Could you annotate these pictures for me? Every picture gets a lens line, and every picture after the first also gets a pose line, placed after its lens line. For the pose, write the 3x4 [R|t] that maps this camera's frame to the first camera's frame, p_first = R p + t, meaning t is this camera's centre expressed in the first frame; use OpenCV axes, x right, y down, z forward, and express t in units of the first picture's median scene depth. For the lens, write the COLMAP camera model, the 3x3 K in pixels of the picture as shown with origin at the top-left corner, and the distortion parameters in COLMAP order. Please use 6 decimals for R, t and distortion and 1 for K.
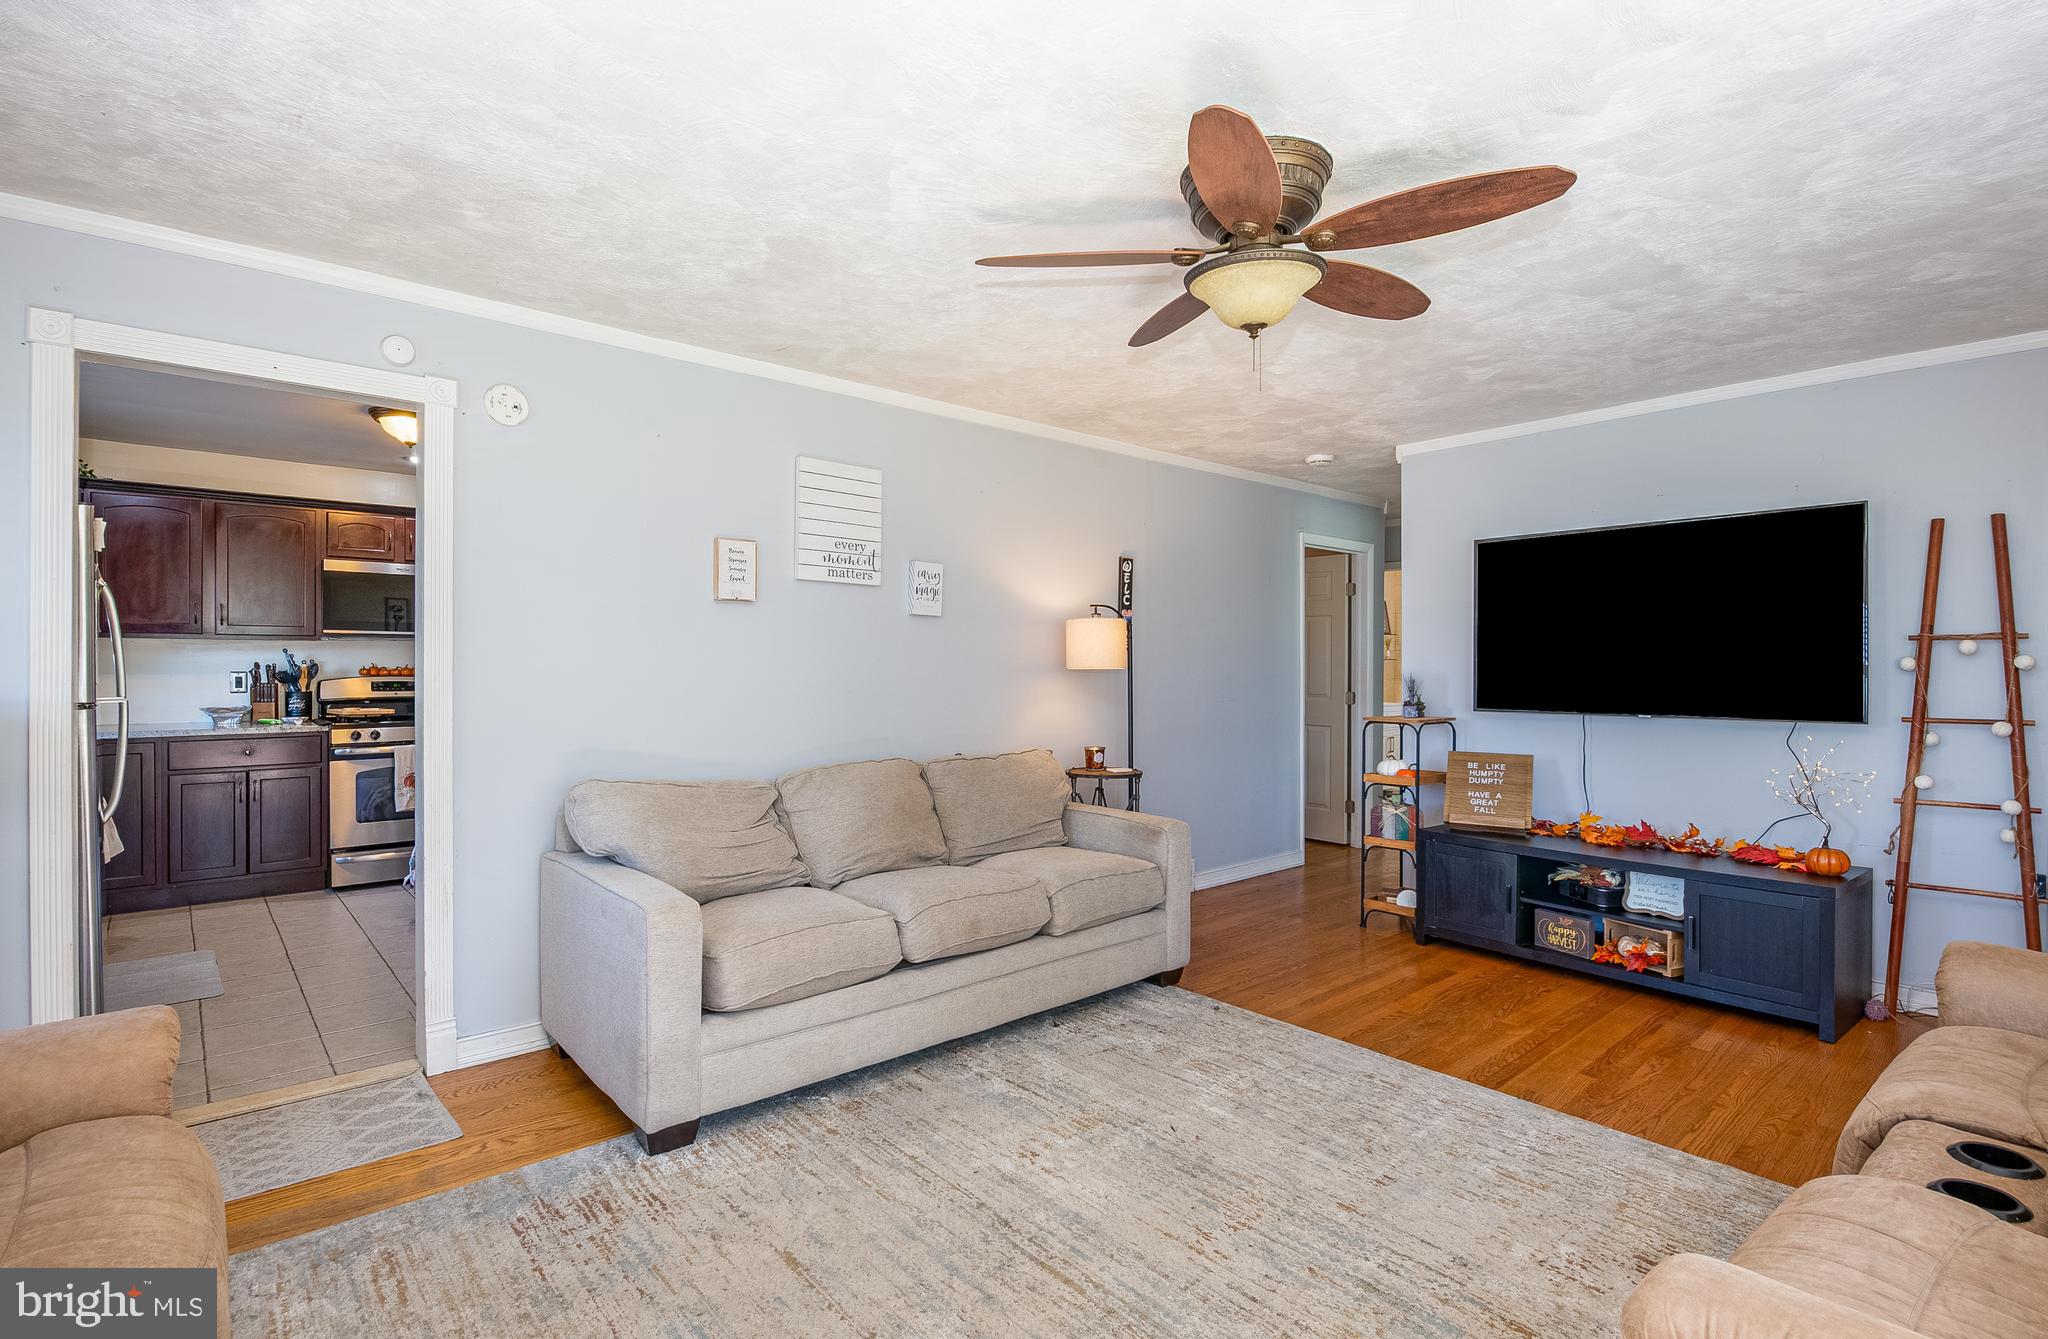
lens RADIAL K [[966.8, 0, 1020.5], [0, 966.8, 663.7], [0, 0, 1]] dist [-0.013232, -0.000923]
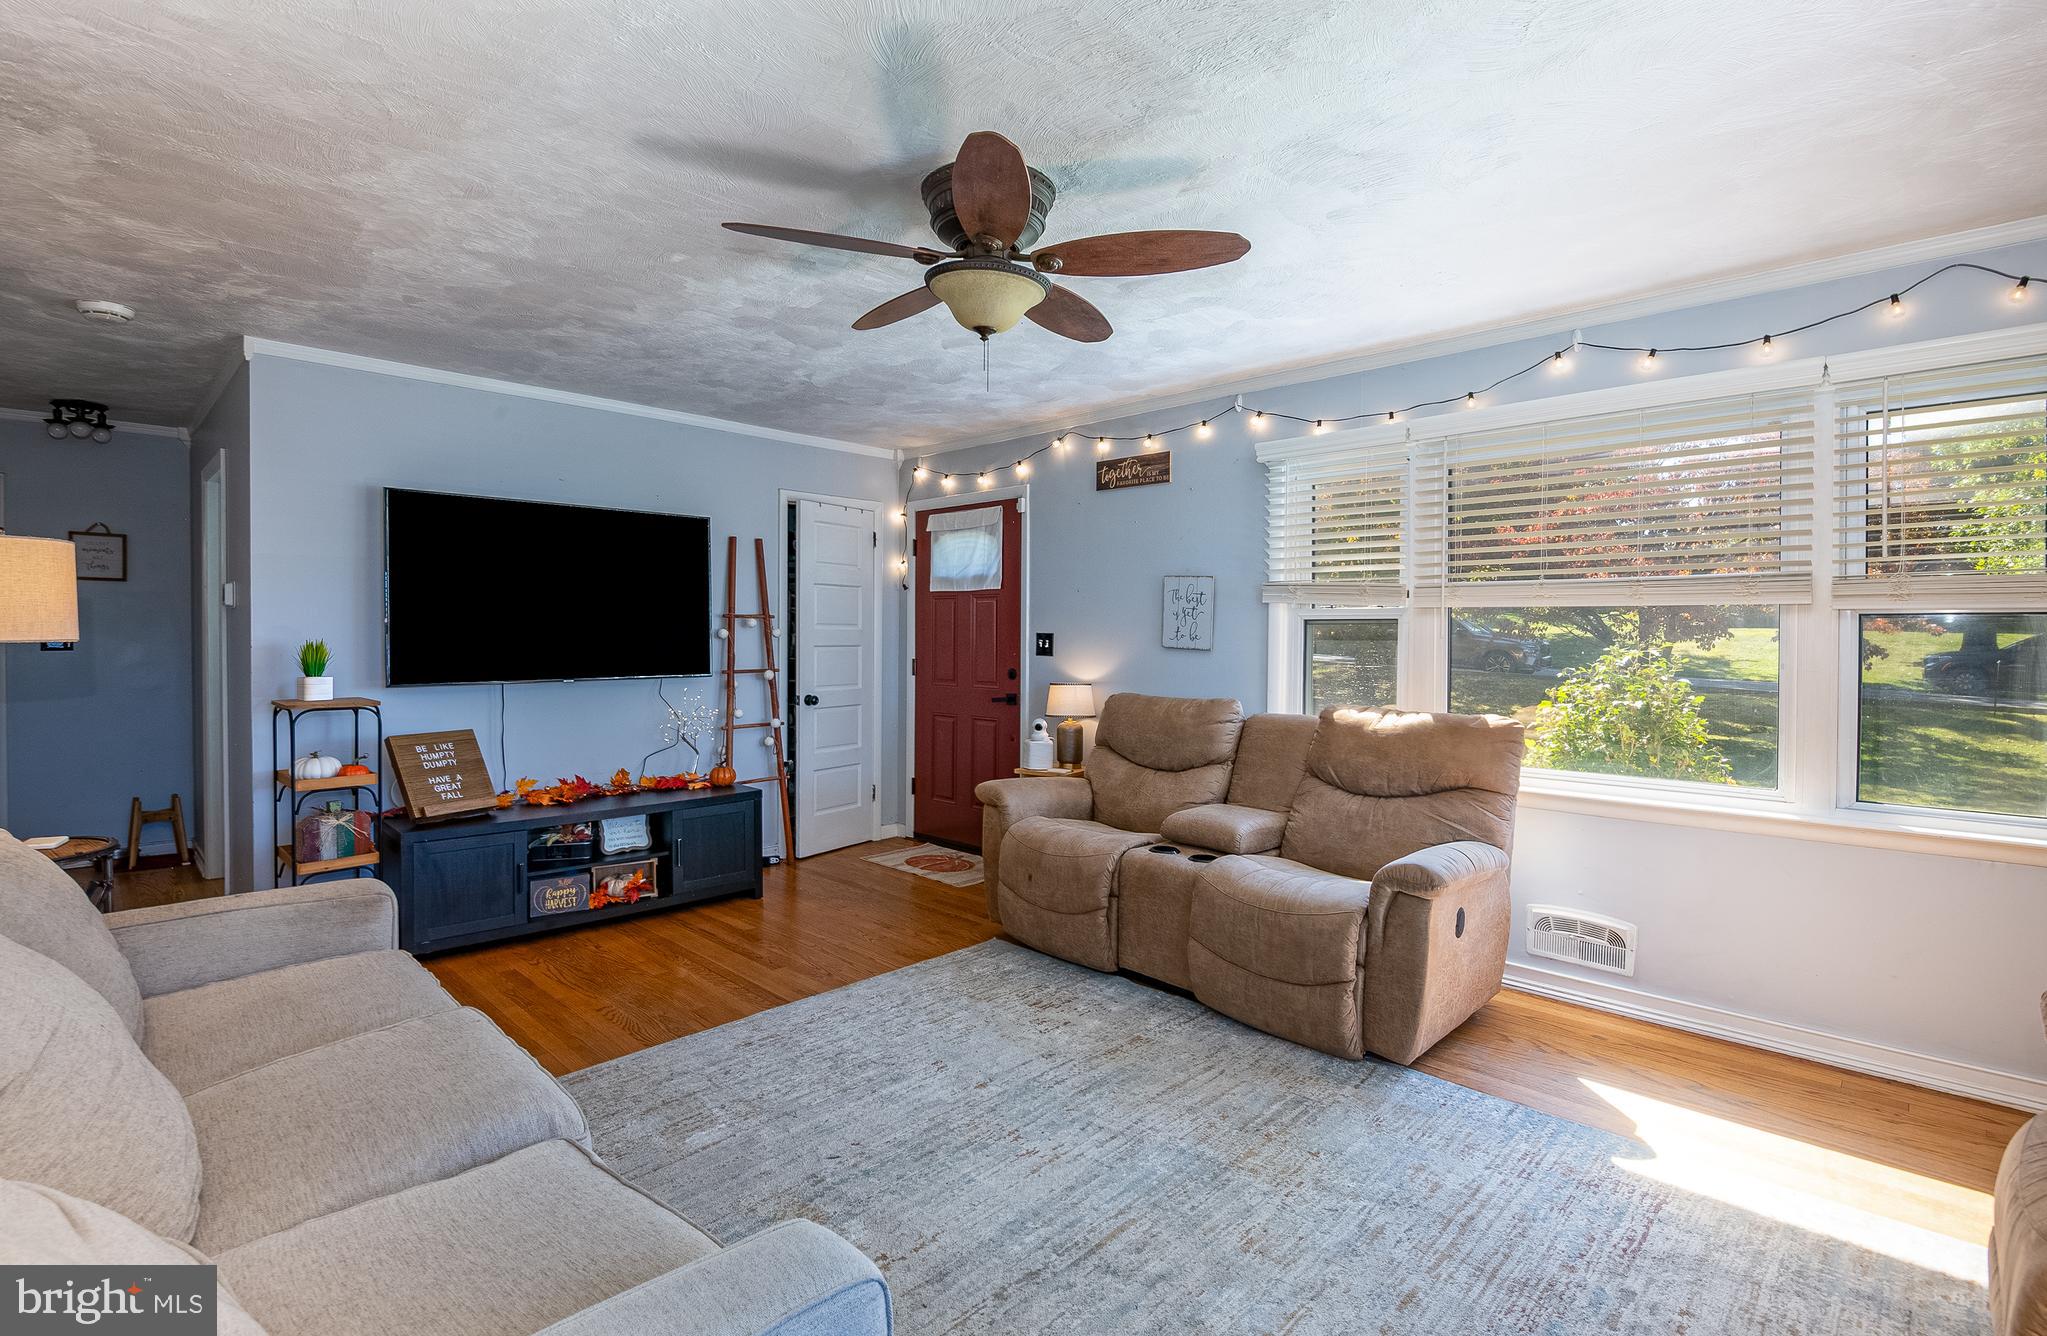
lens RADIAL K [[966.3, 0, 989.0], [0, 966.3, 645.8], [0, 0, 1]] dist [-0.013232, -0.000923]
pose [[-0.088829, -0.016408, 0.995912, -0.563995], [-0.006608, 0.999852, 0.015884, -0.006643], [-0.996025, -0.005170, -0.088924, 0.716618]]
